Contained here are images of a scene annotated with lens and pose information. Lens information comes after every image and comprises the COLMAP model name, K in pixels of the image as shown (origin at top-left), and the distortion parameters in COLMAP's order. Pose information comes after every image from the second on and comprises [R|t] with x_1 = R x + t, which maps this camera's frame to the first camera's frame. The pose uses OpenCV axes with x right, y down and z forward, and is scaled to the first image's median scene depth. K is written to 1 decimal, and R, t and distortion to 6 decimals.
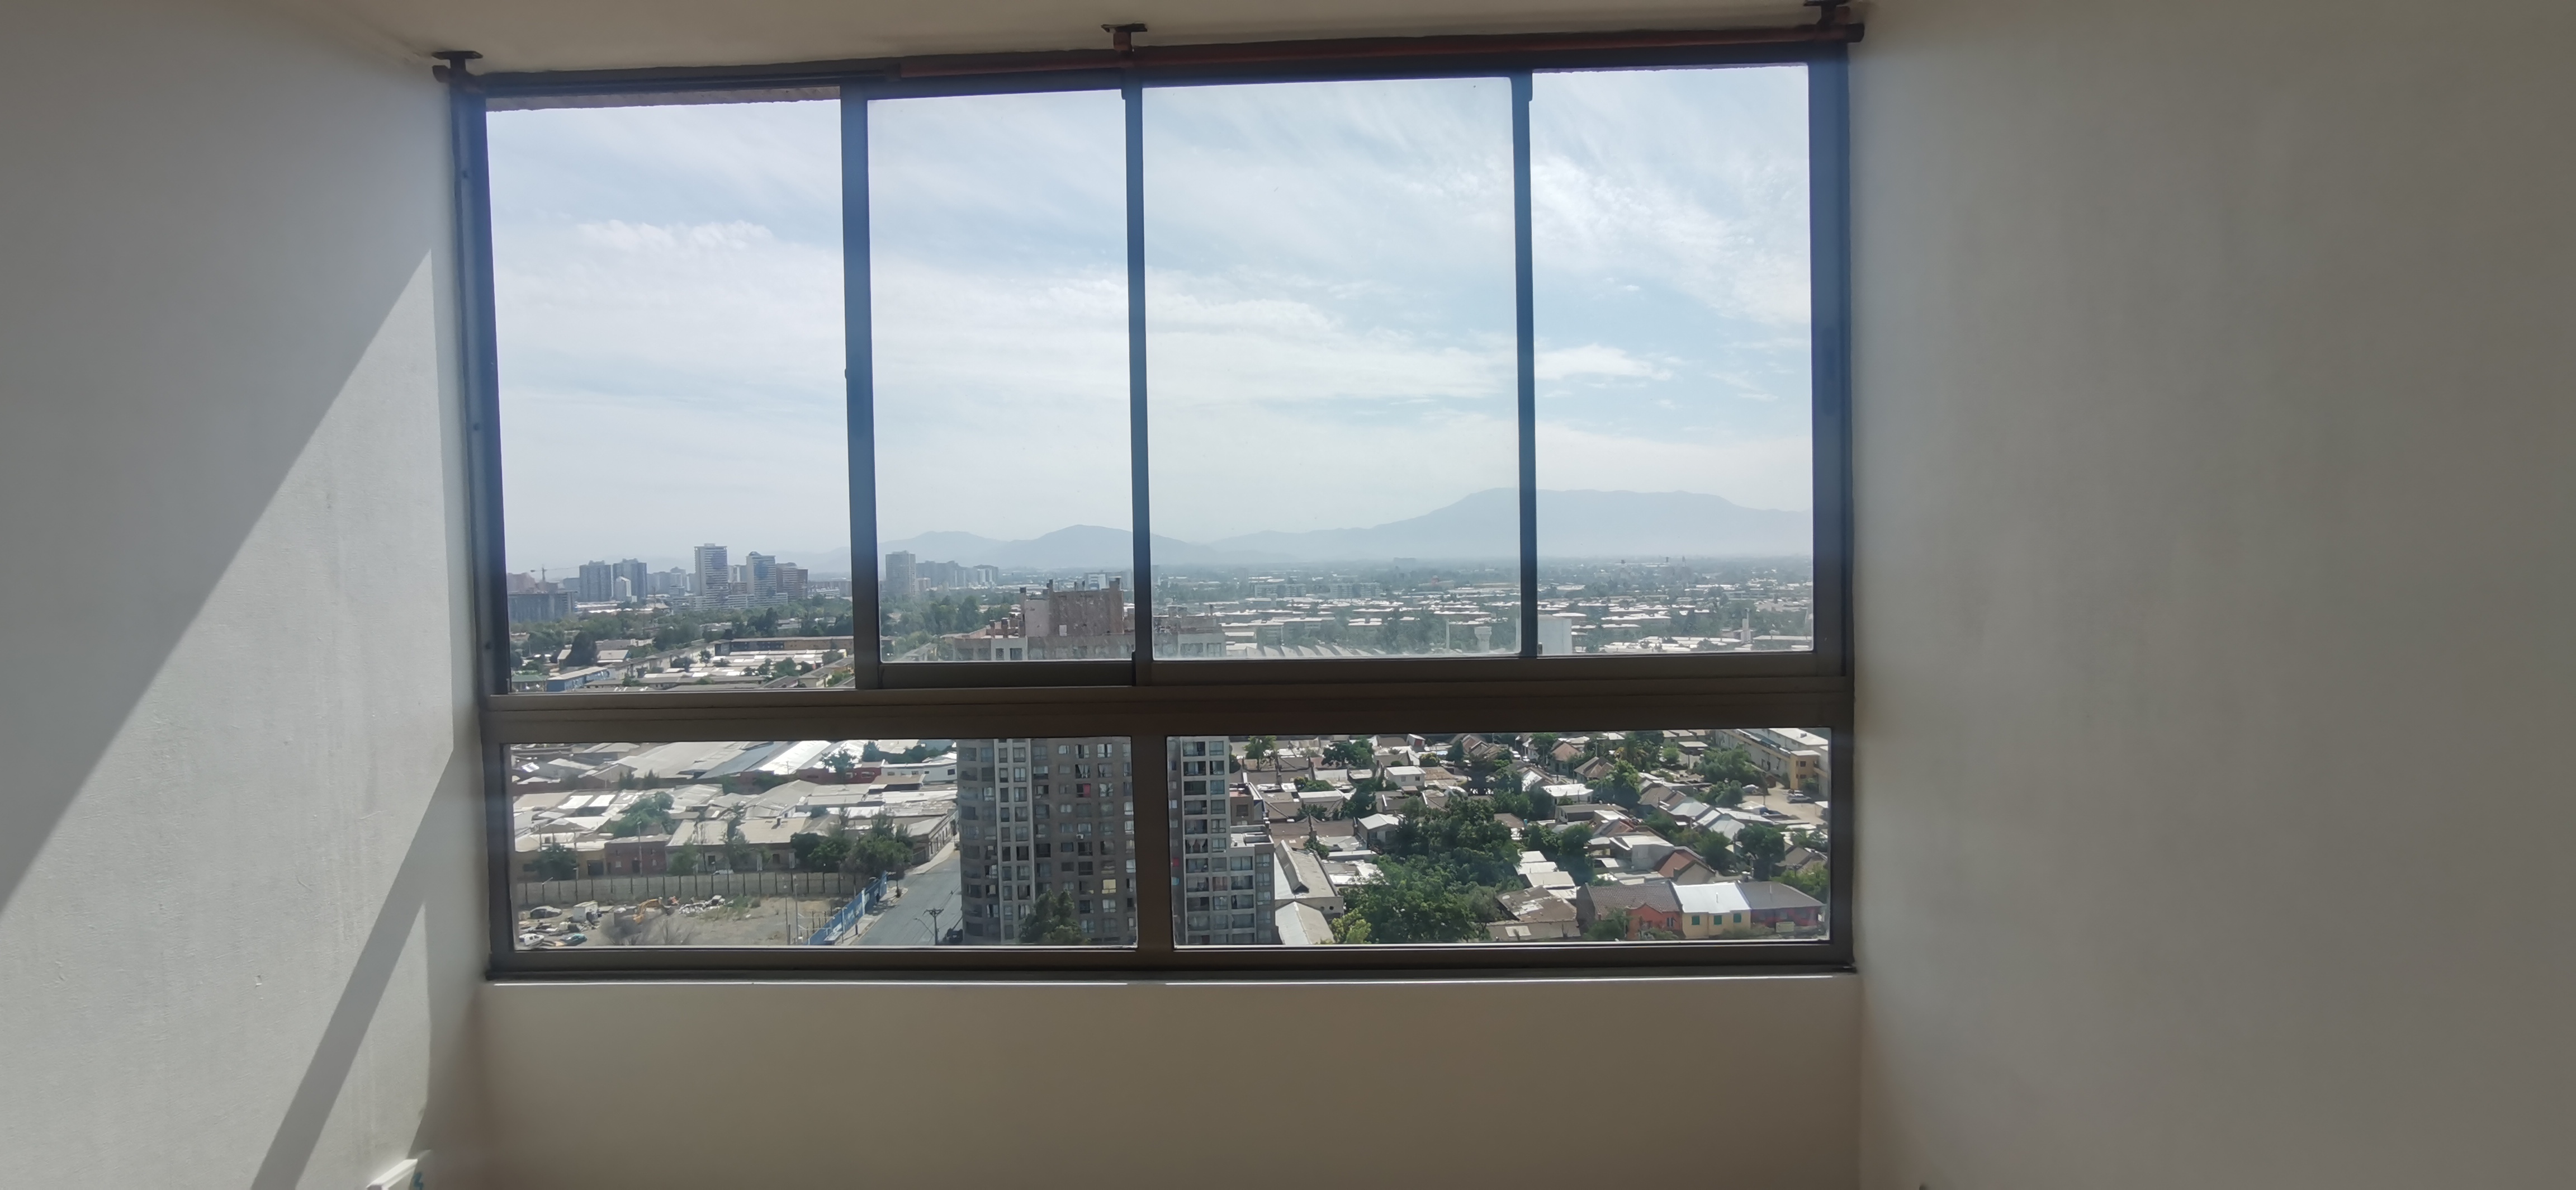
lens RADIAL K [[1249.8, 0, 1283.3], [0, 1249.8, 591.7], [0, 0, 1]] dist [-0.072931, 0.077205]
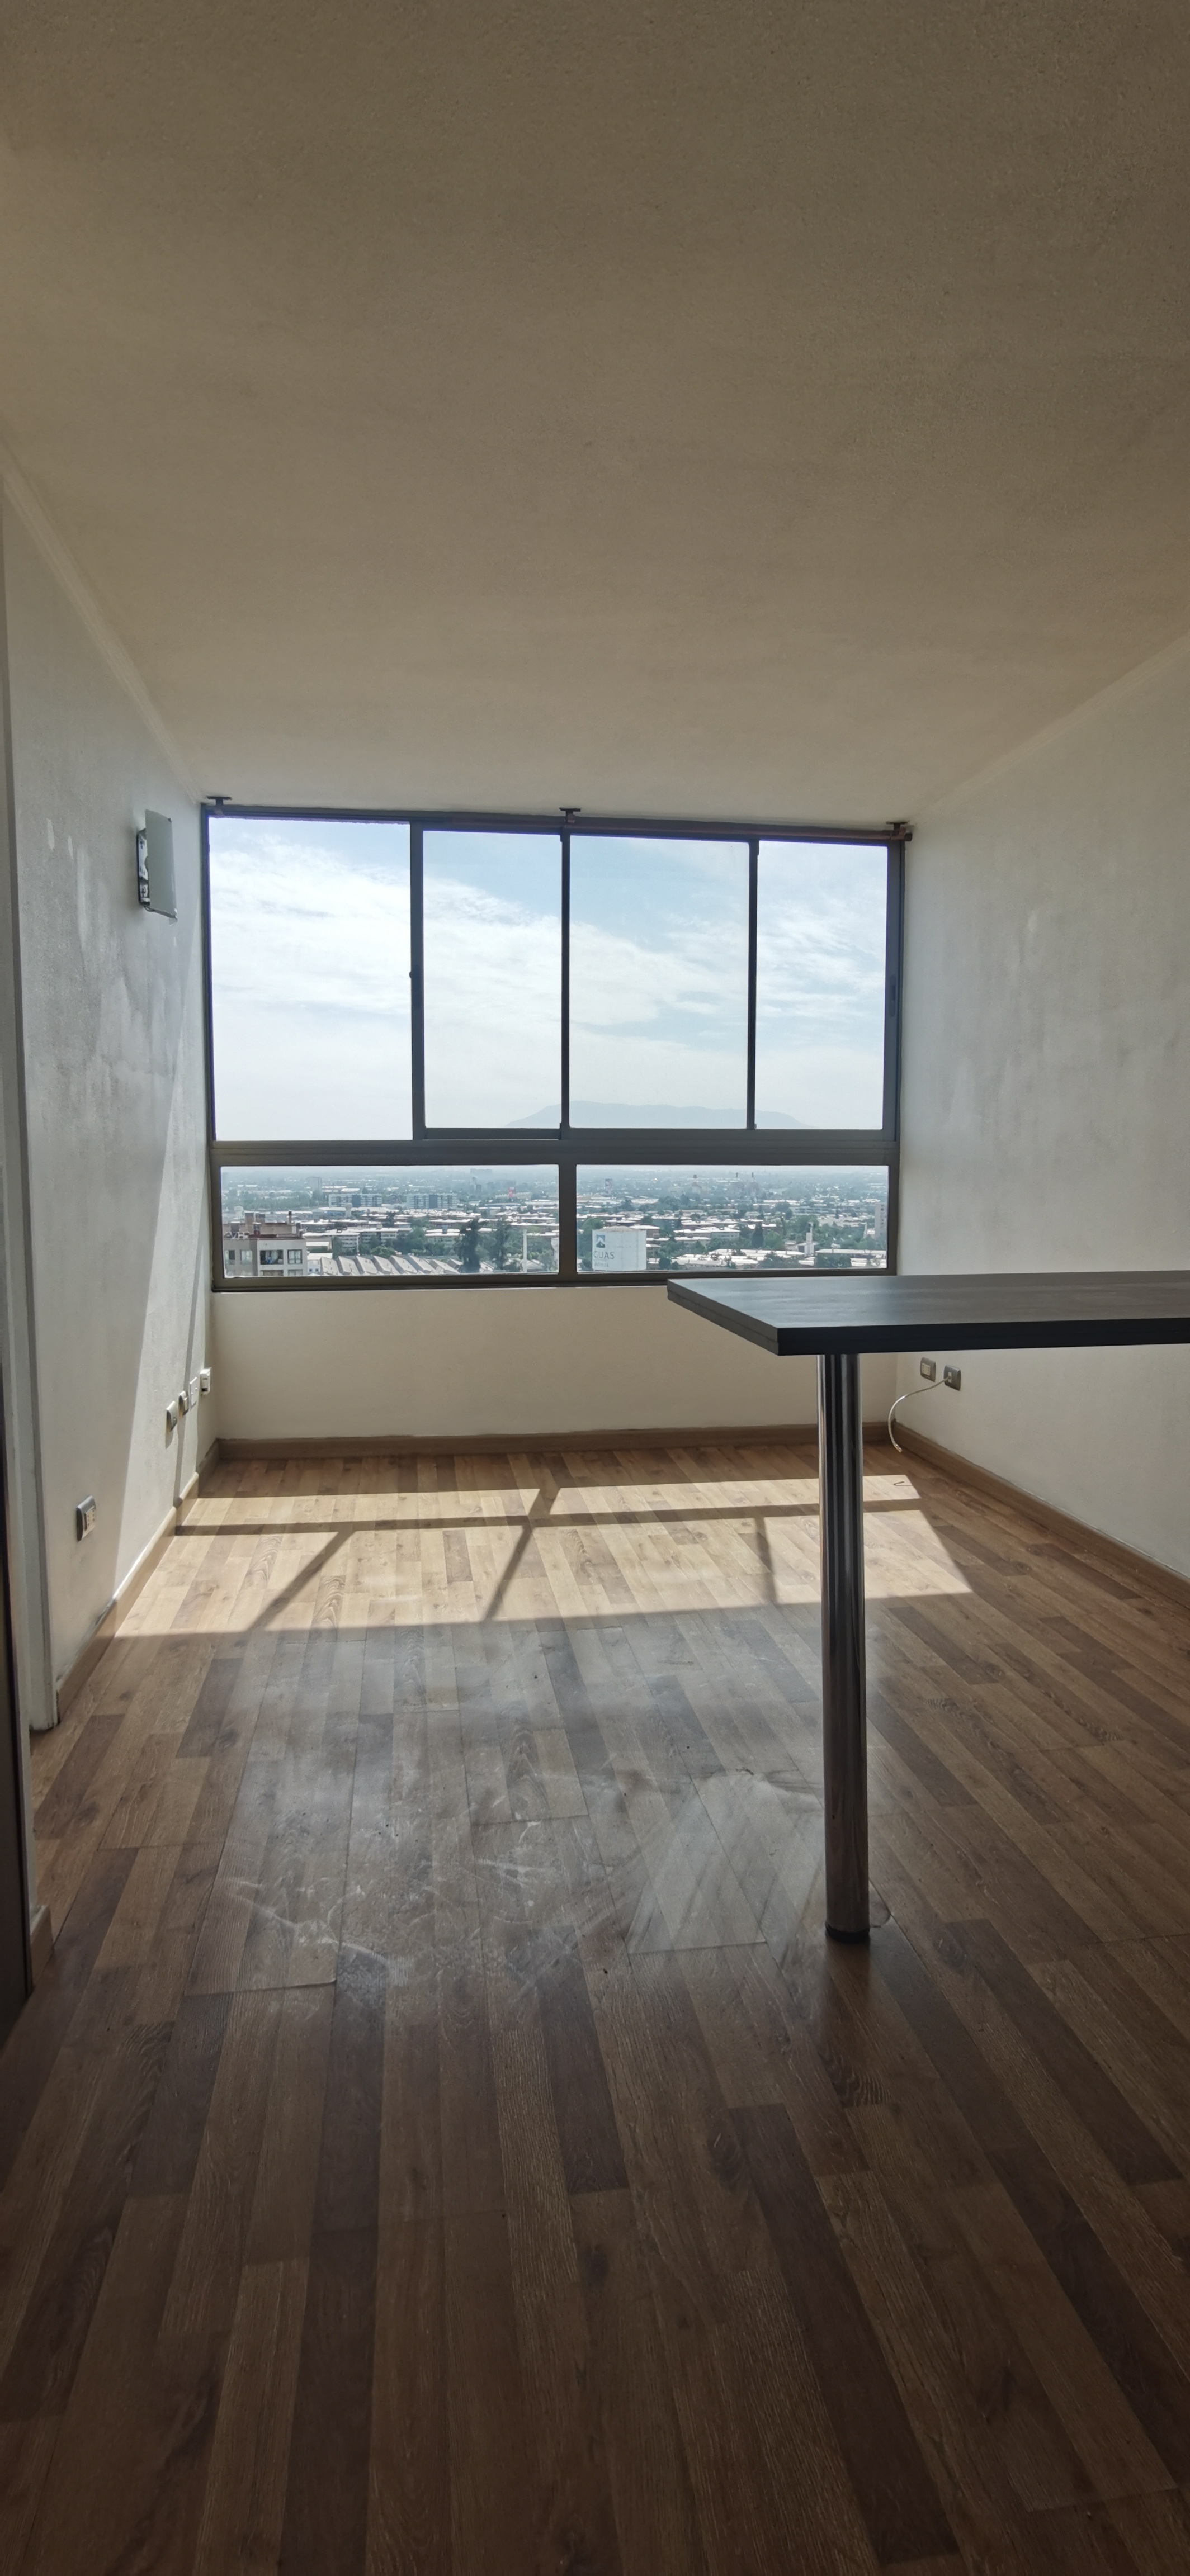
lens RADIAL K [[1259.7, 0, 590.8], [0, 1259.7, 1280.6], [0, 0, 1]] dist [-0.088485, 0.091172]
pose [[0.982787, 0.000854, 0.184743, -0.418196], [-0.012040, 0.998160, 0.059436, 0.170886], [-0.184352, -0.060637, 0.980988, -0.935429]]
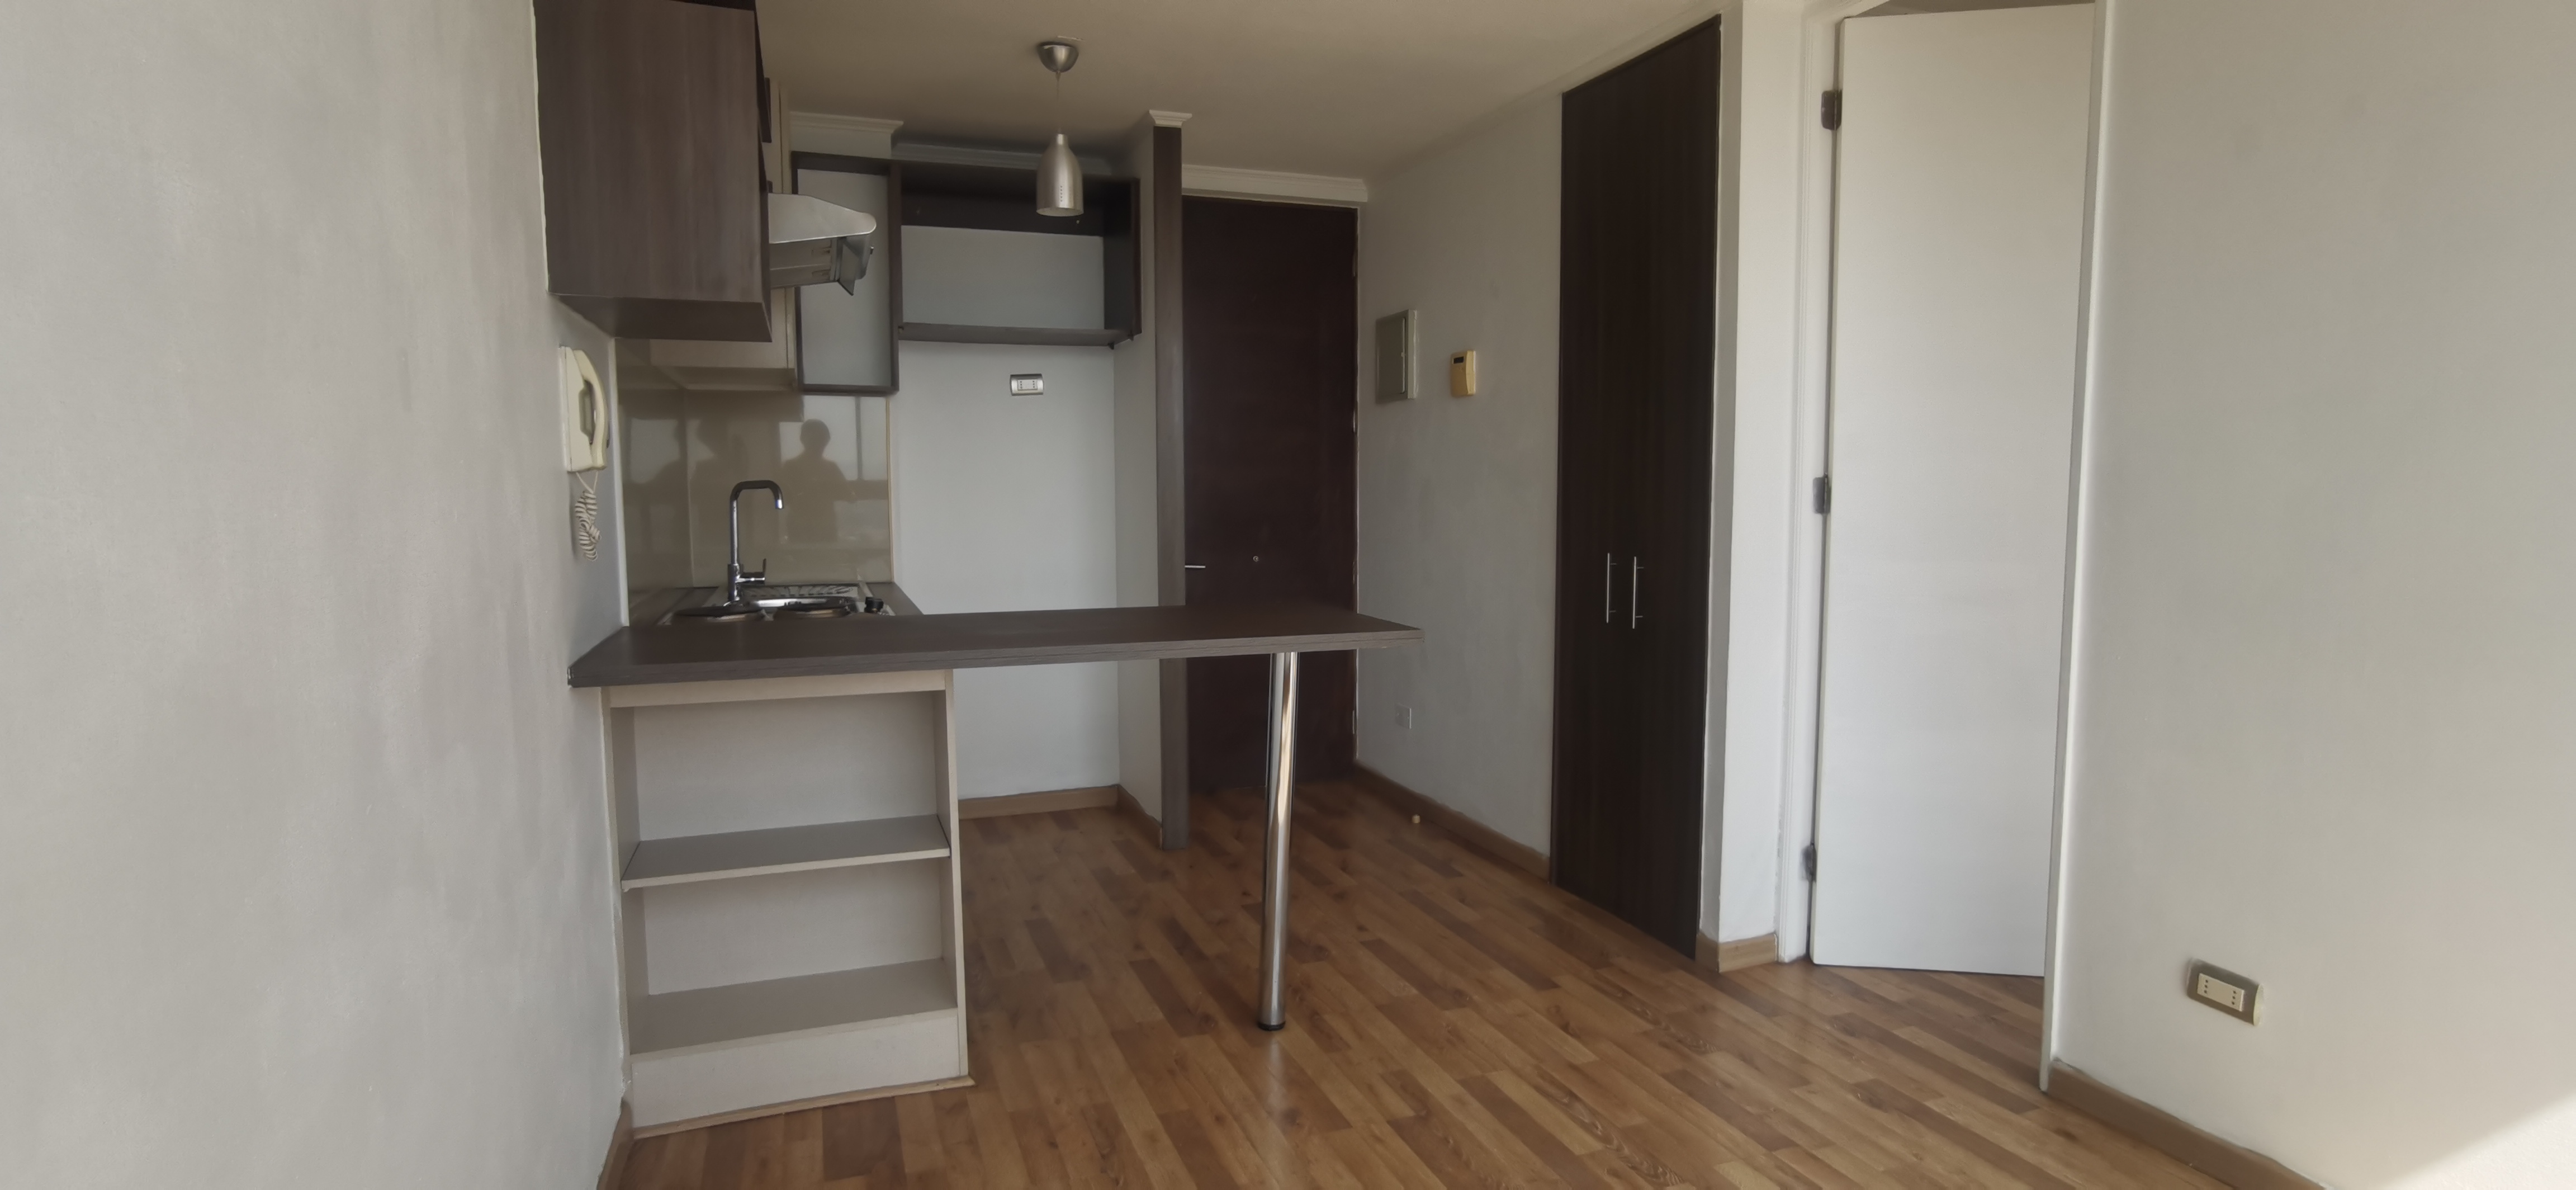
lens RADIAL K [[1249.8, 0, 1283.3], [0, 1249.8, 591.7], [0, 0, 1]] dist [-0.072931, 0.077205]
pose [[-0.922597, 0.057628, -0.381436, 0.253263], [0.010431, 0.992144, 0.124665, 0.063583], [0.385624, 0.111037, -0.915950, 0.696449]]
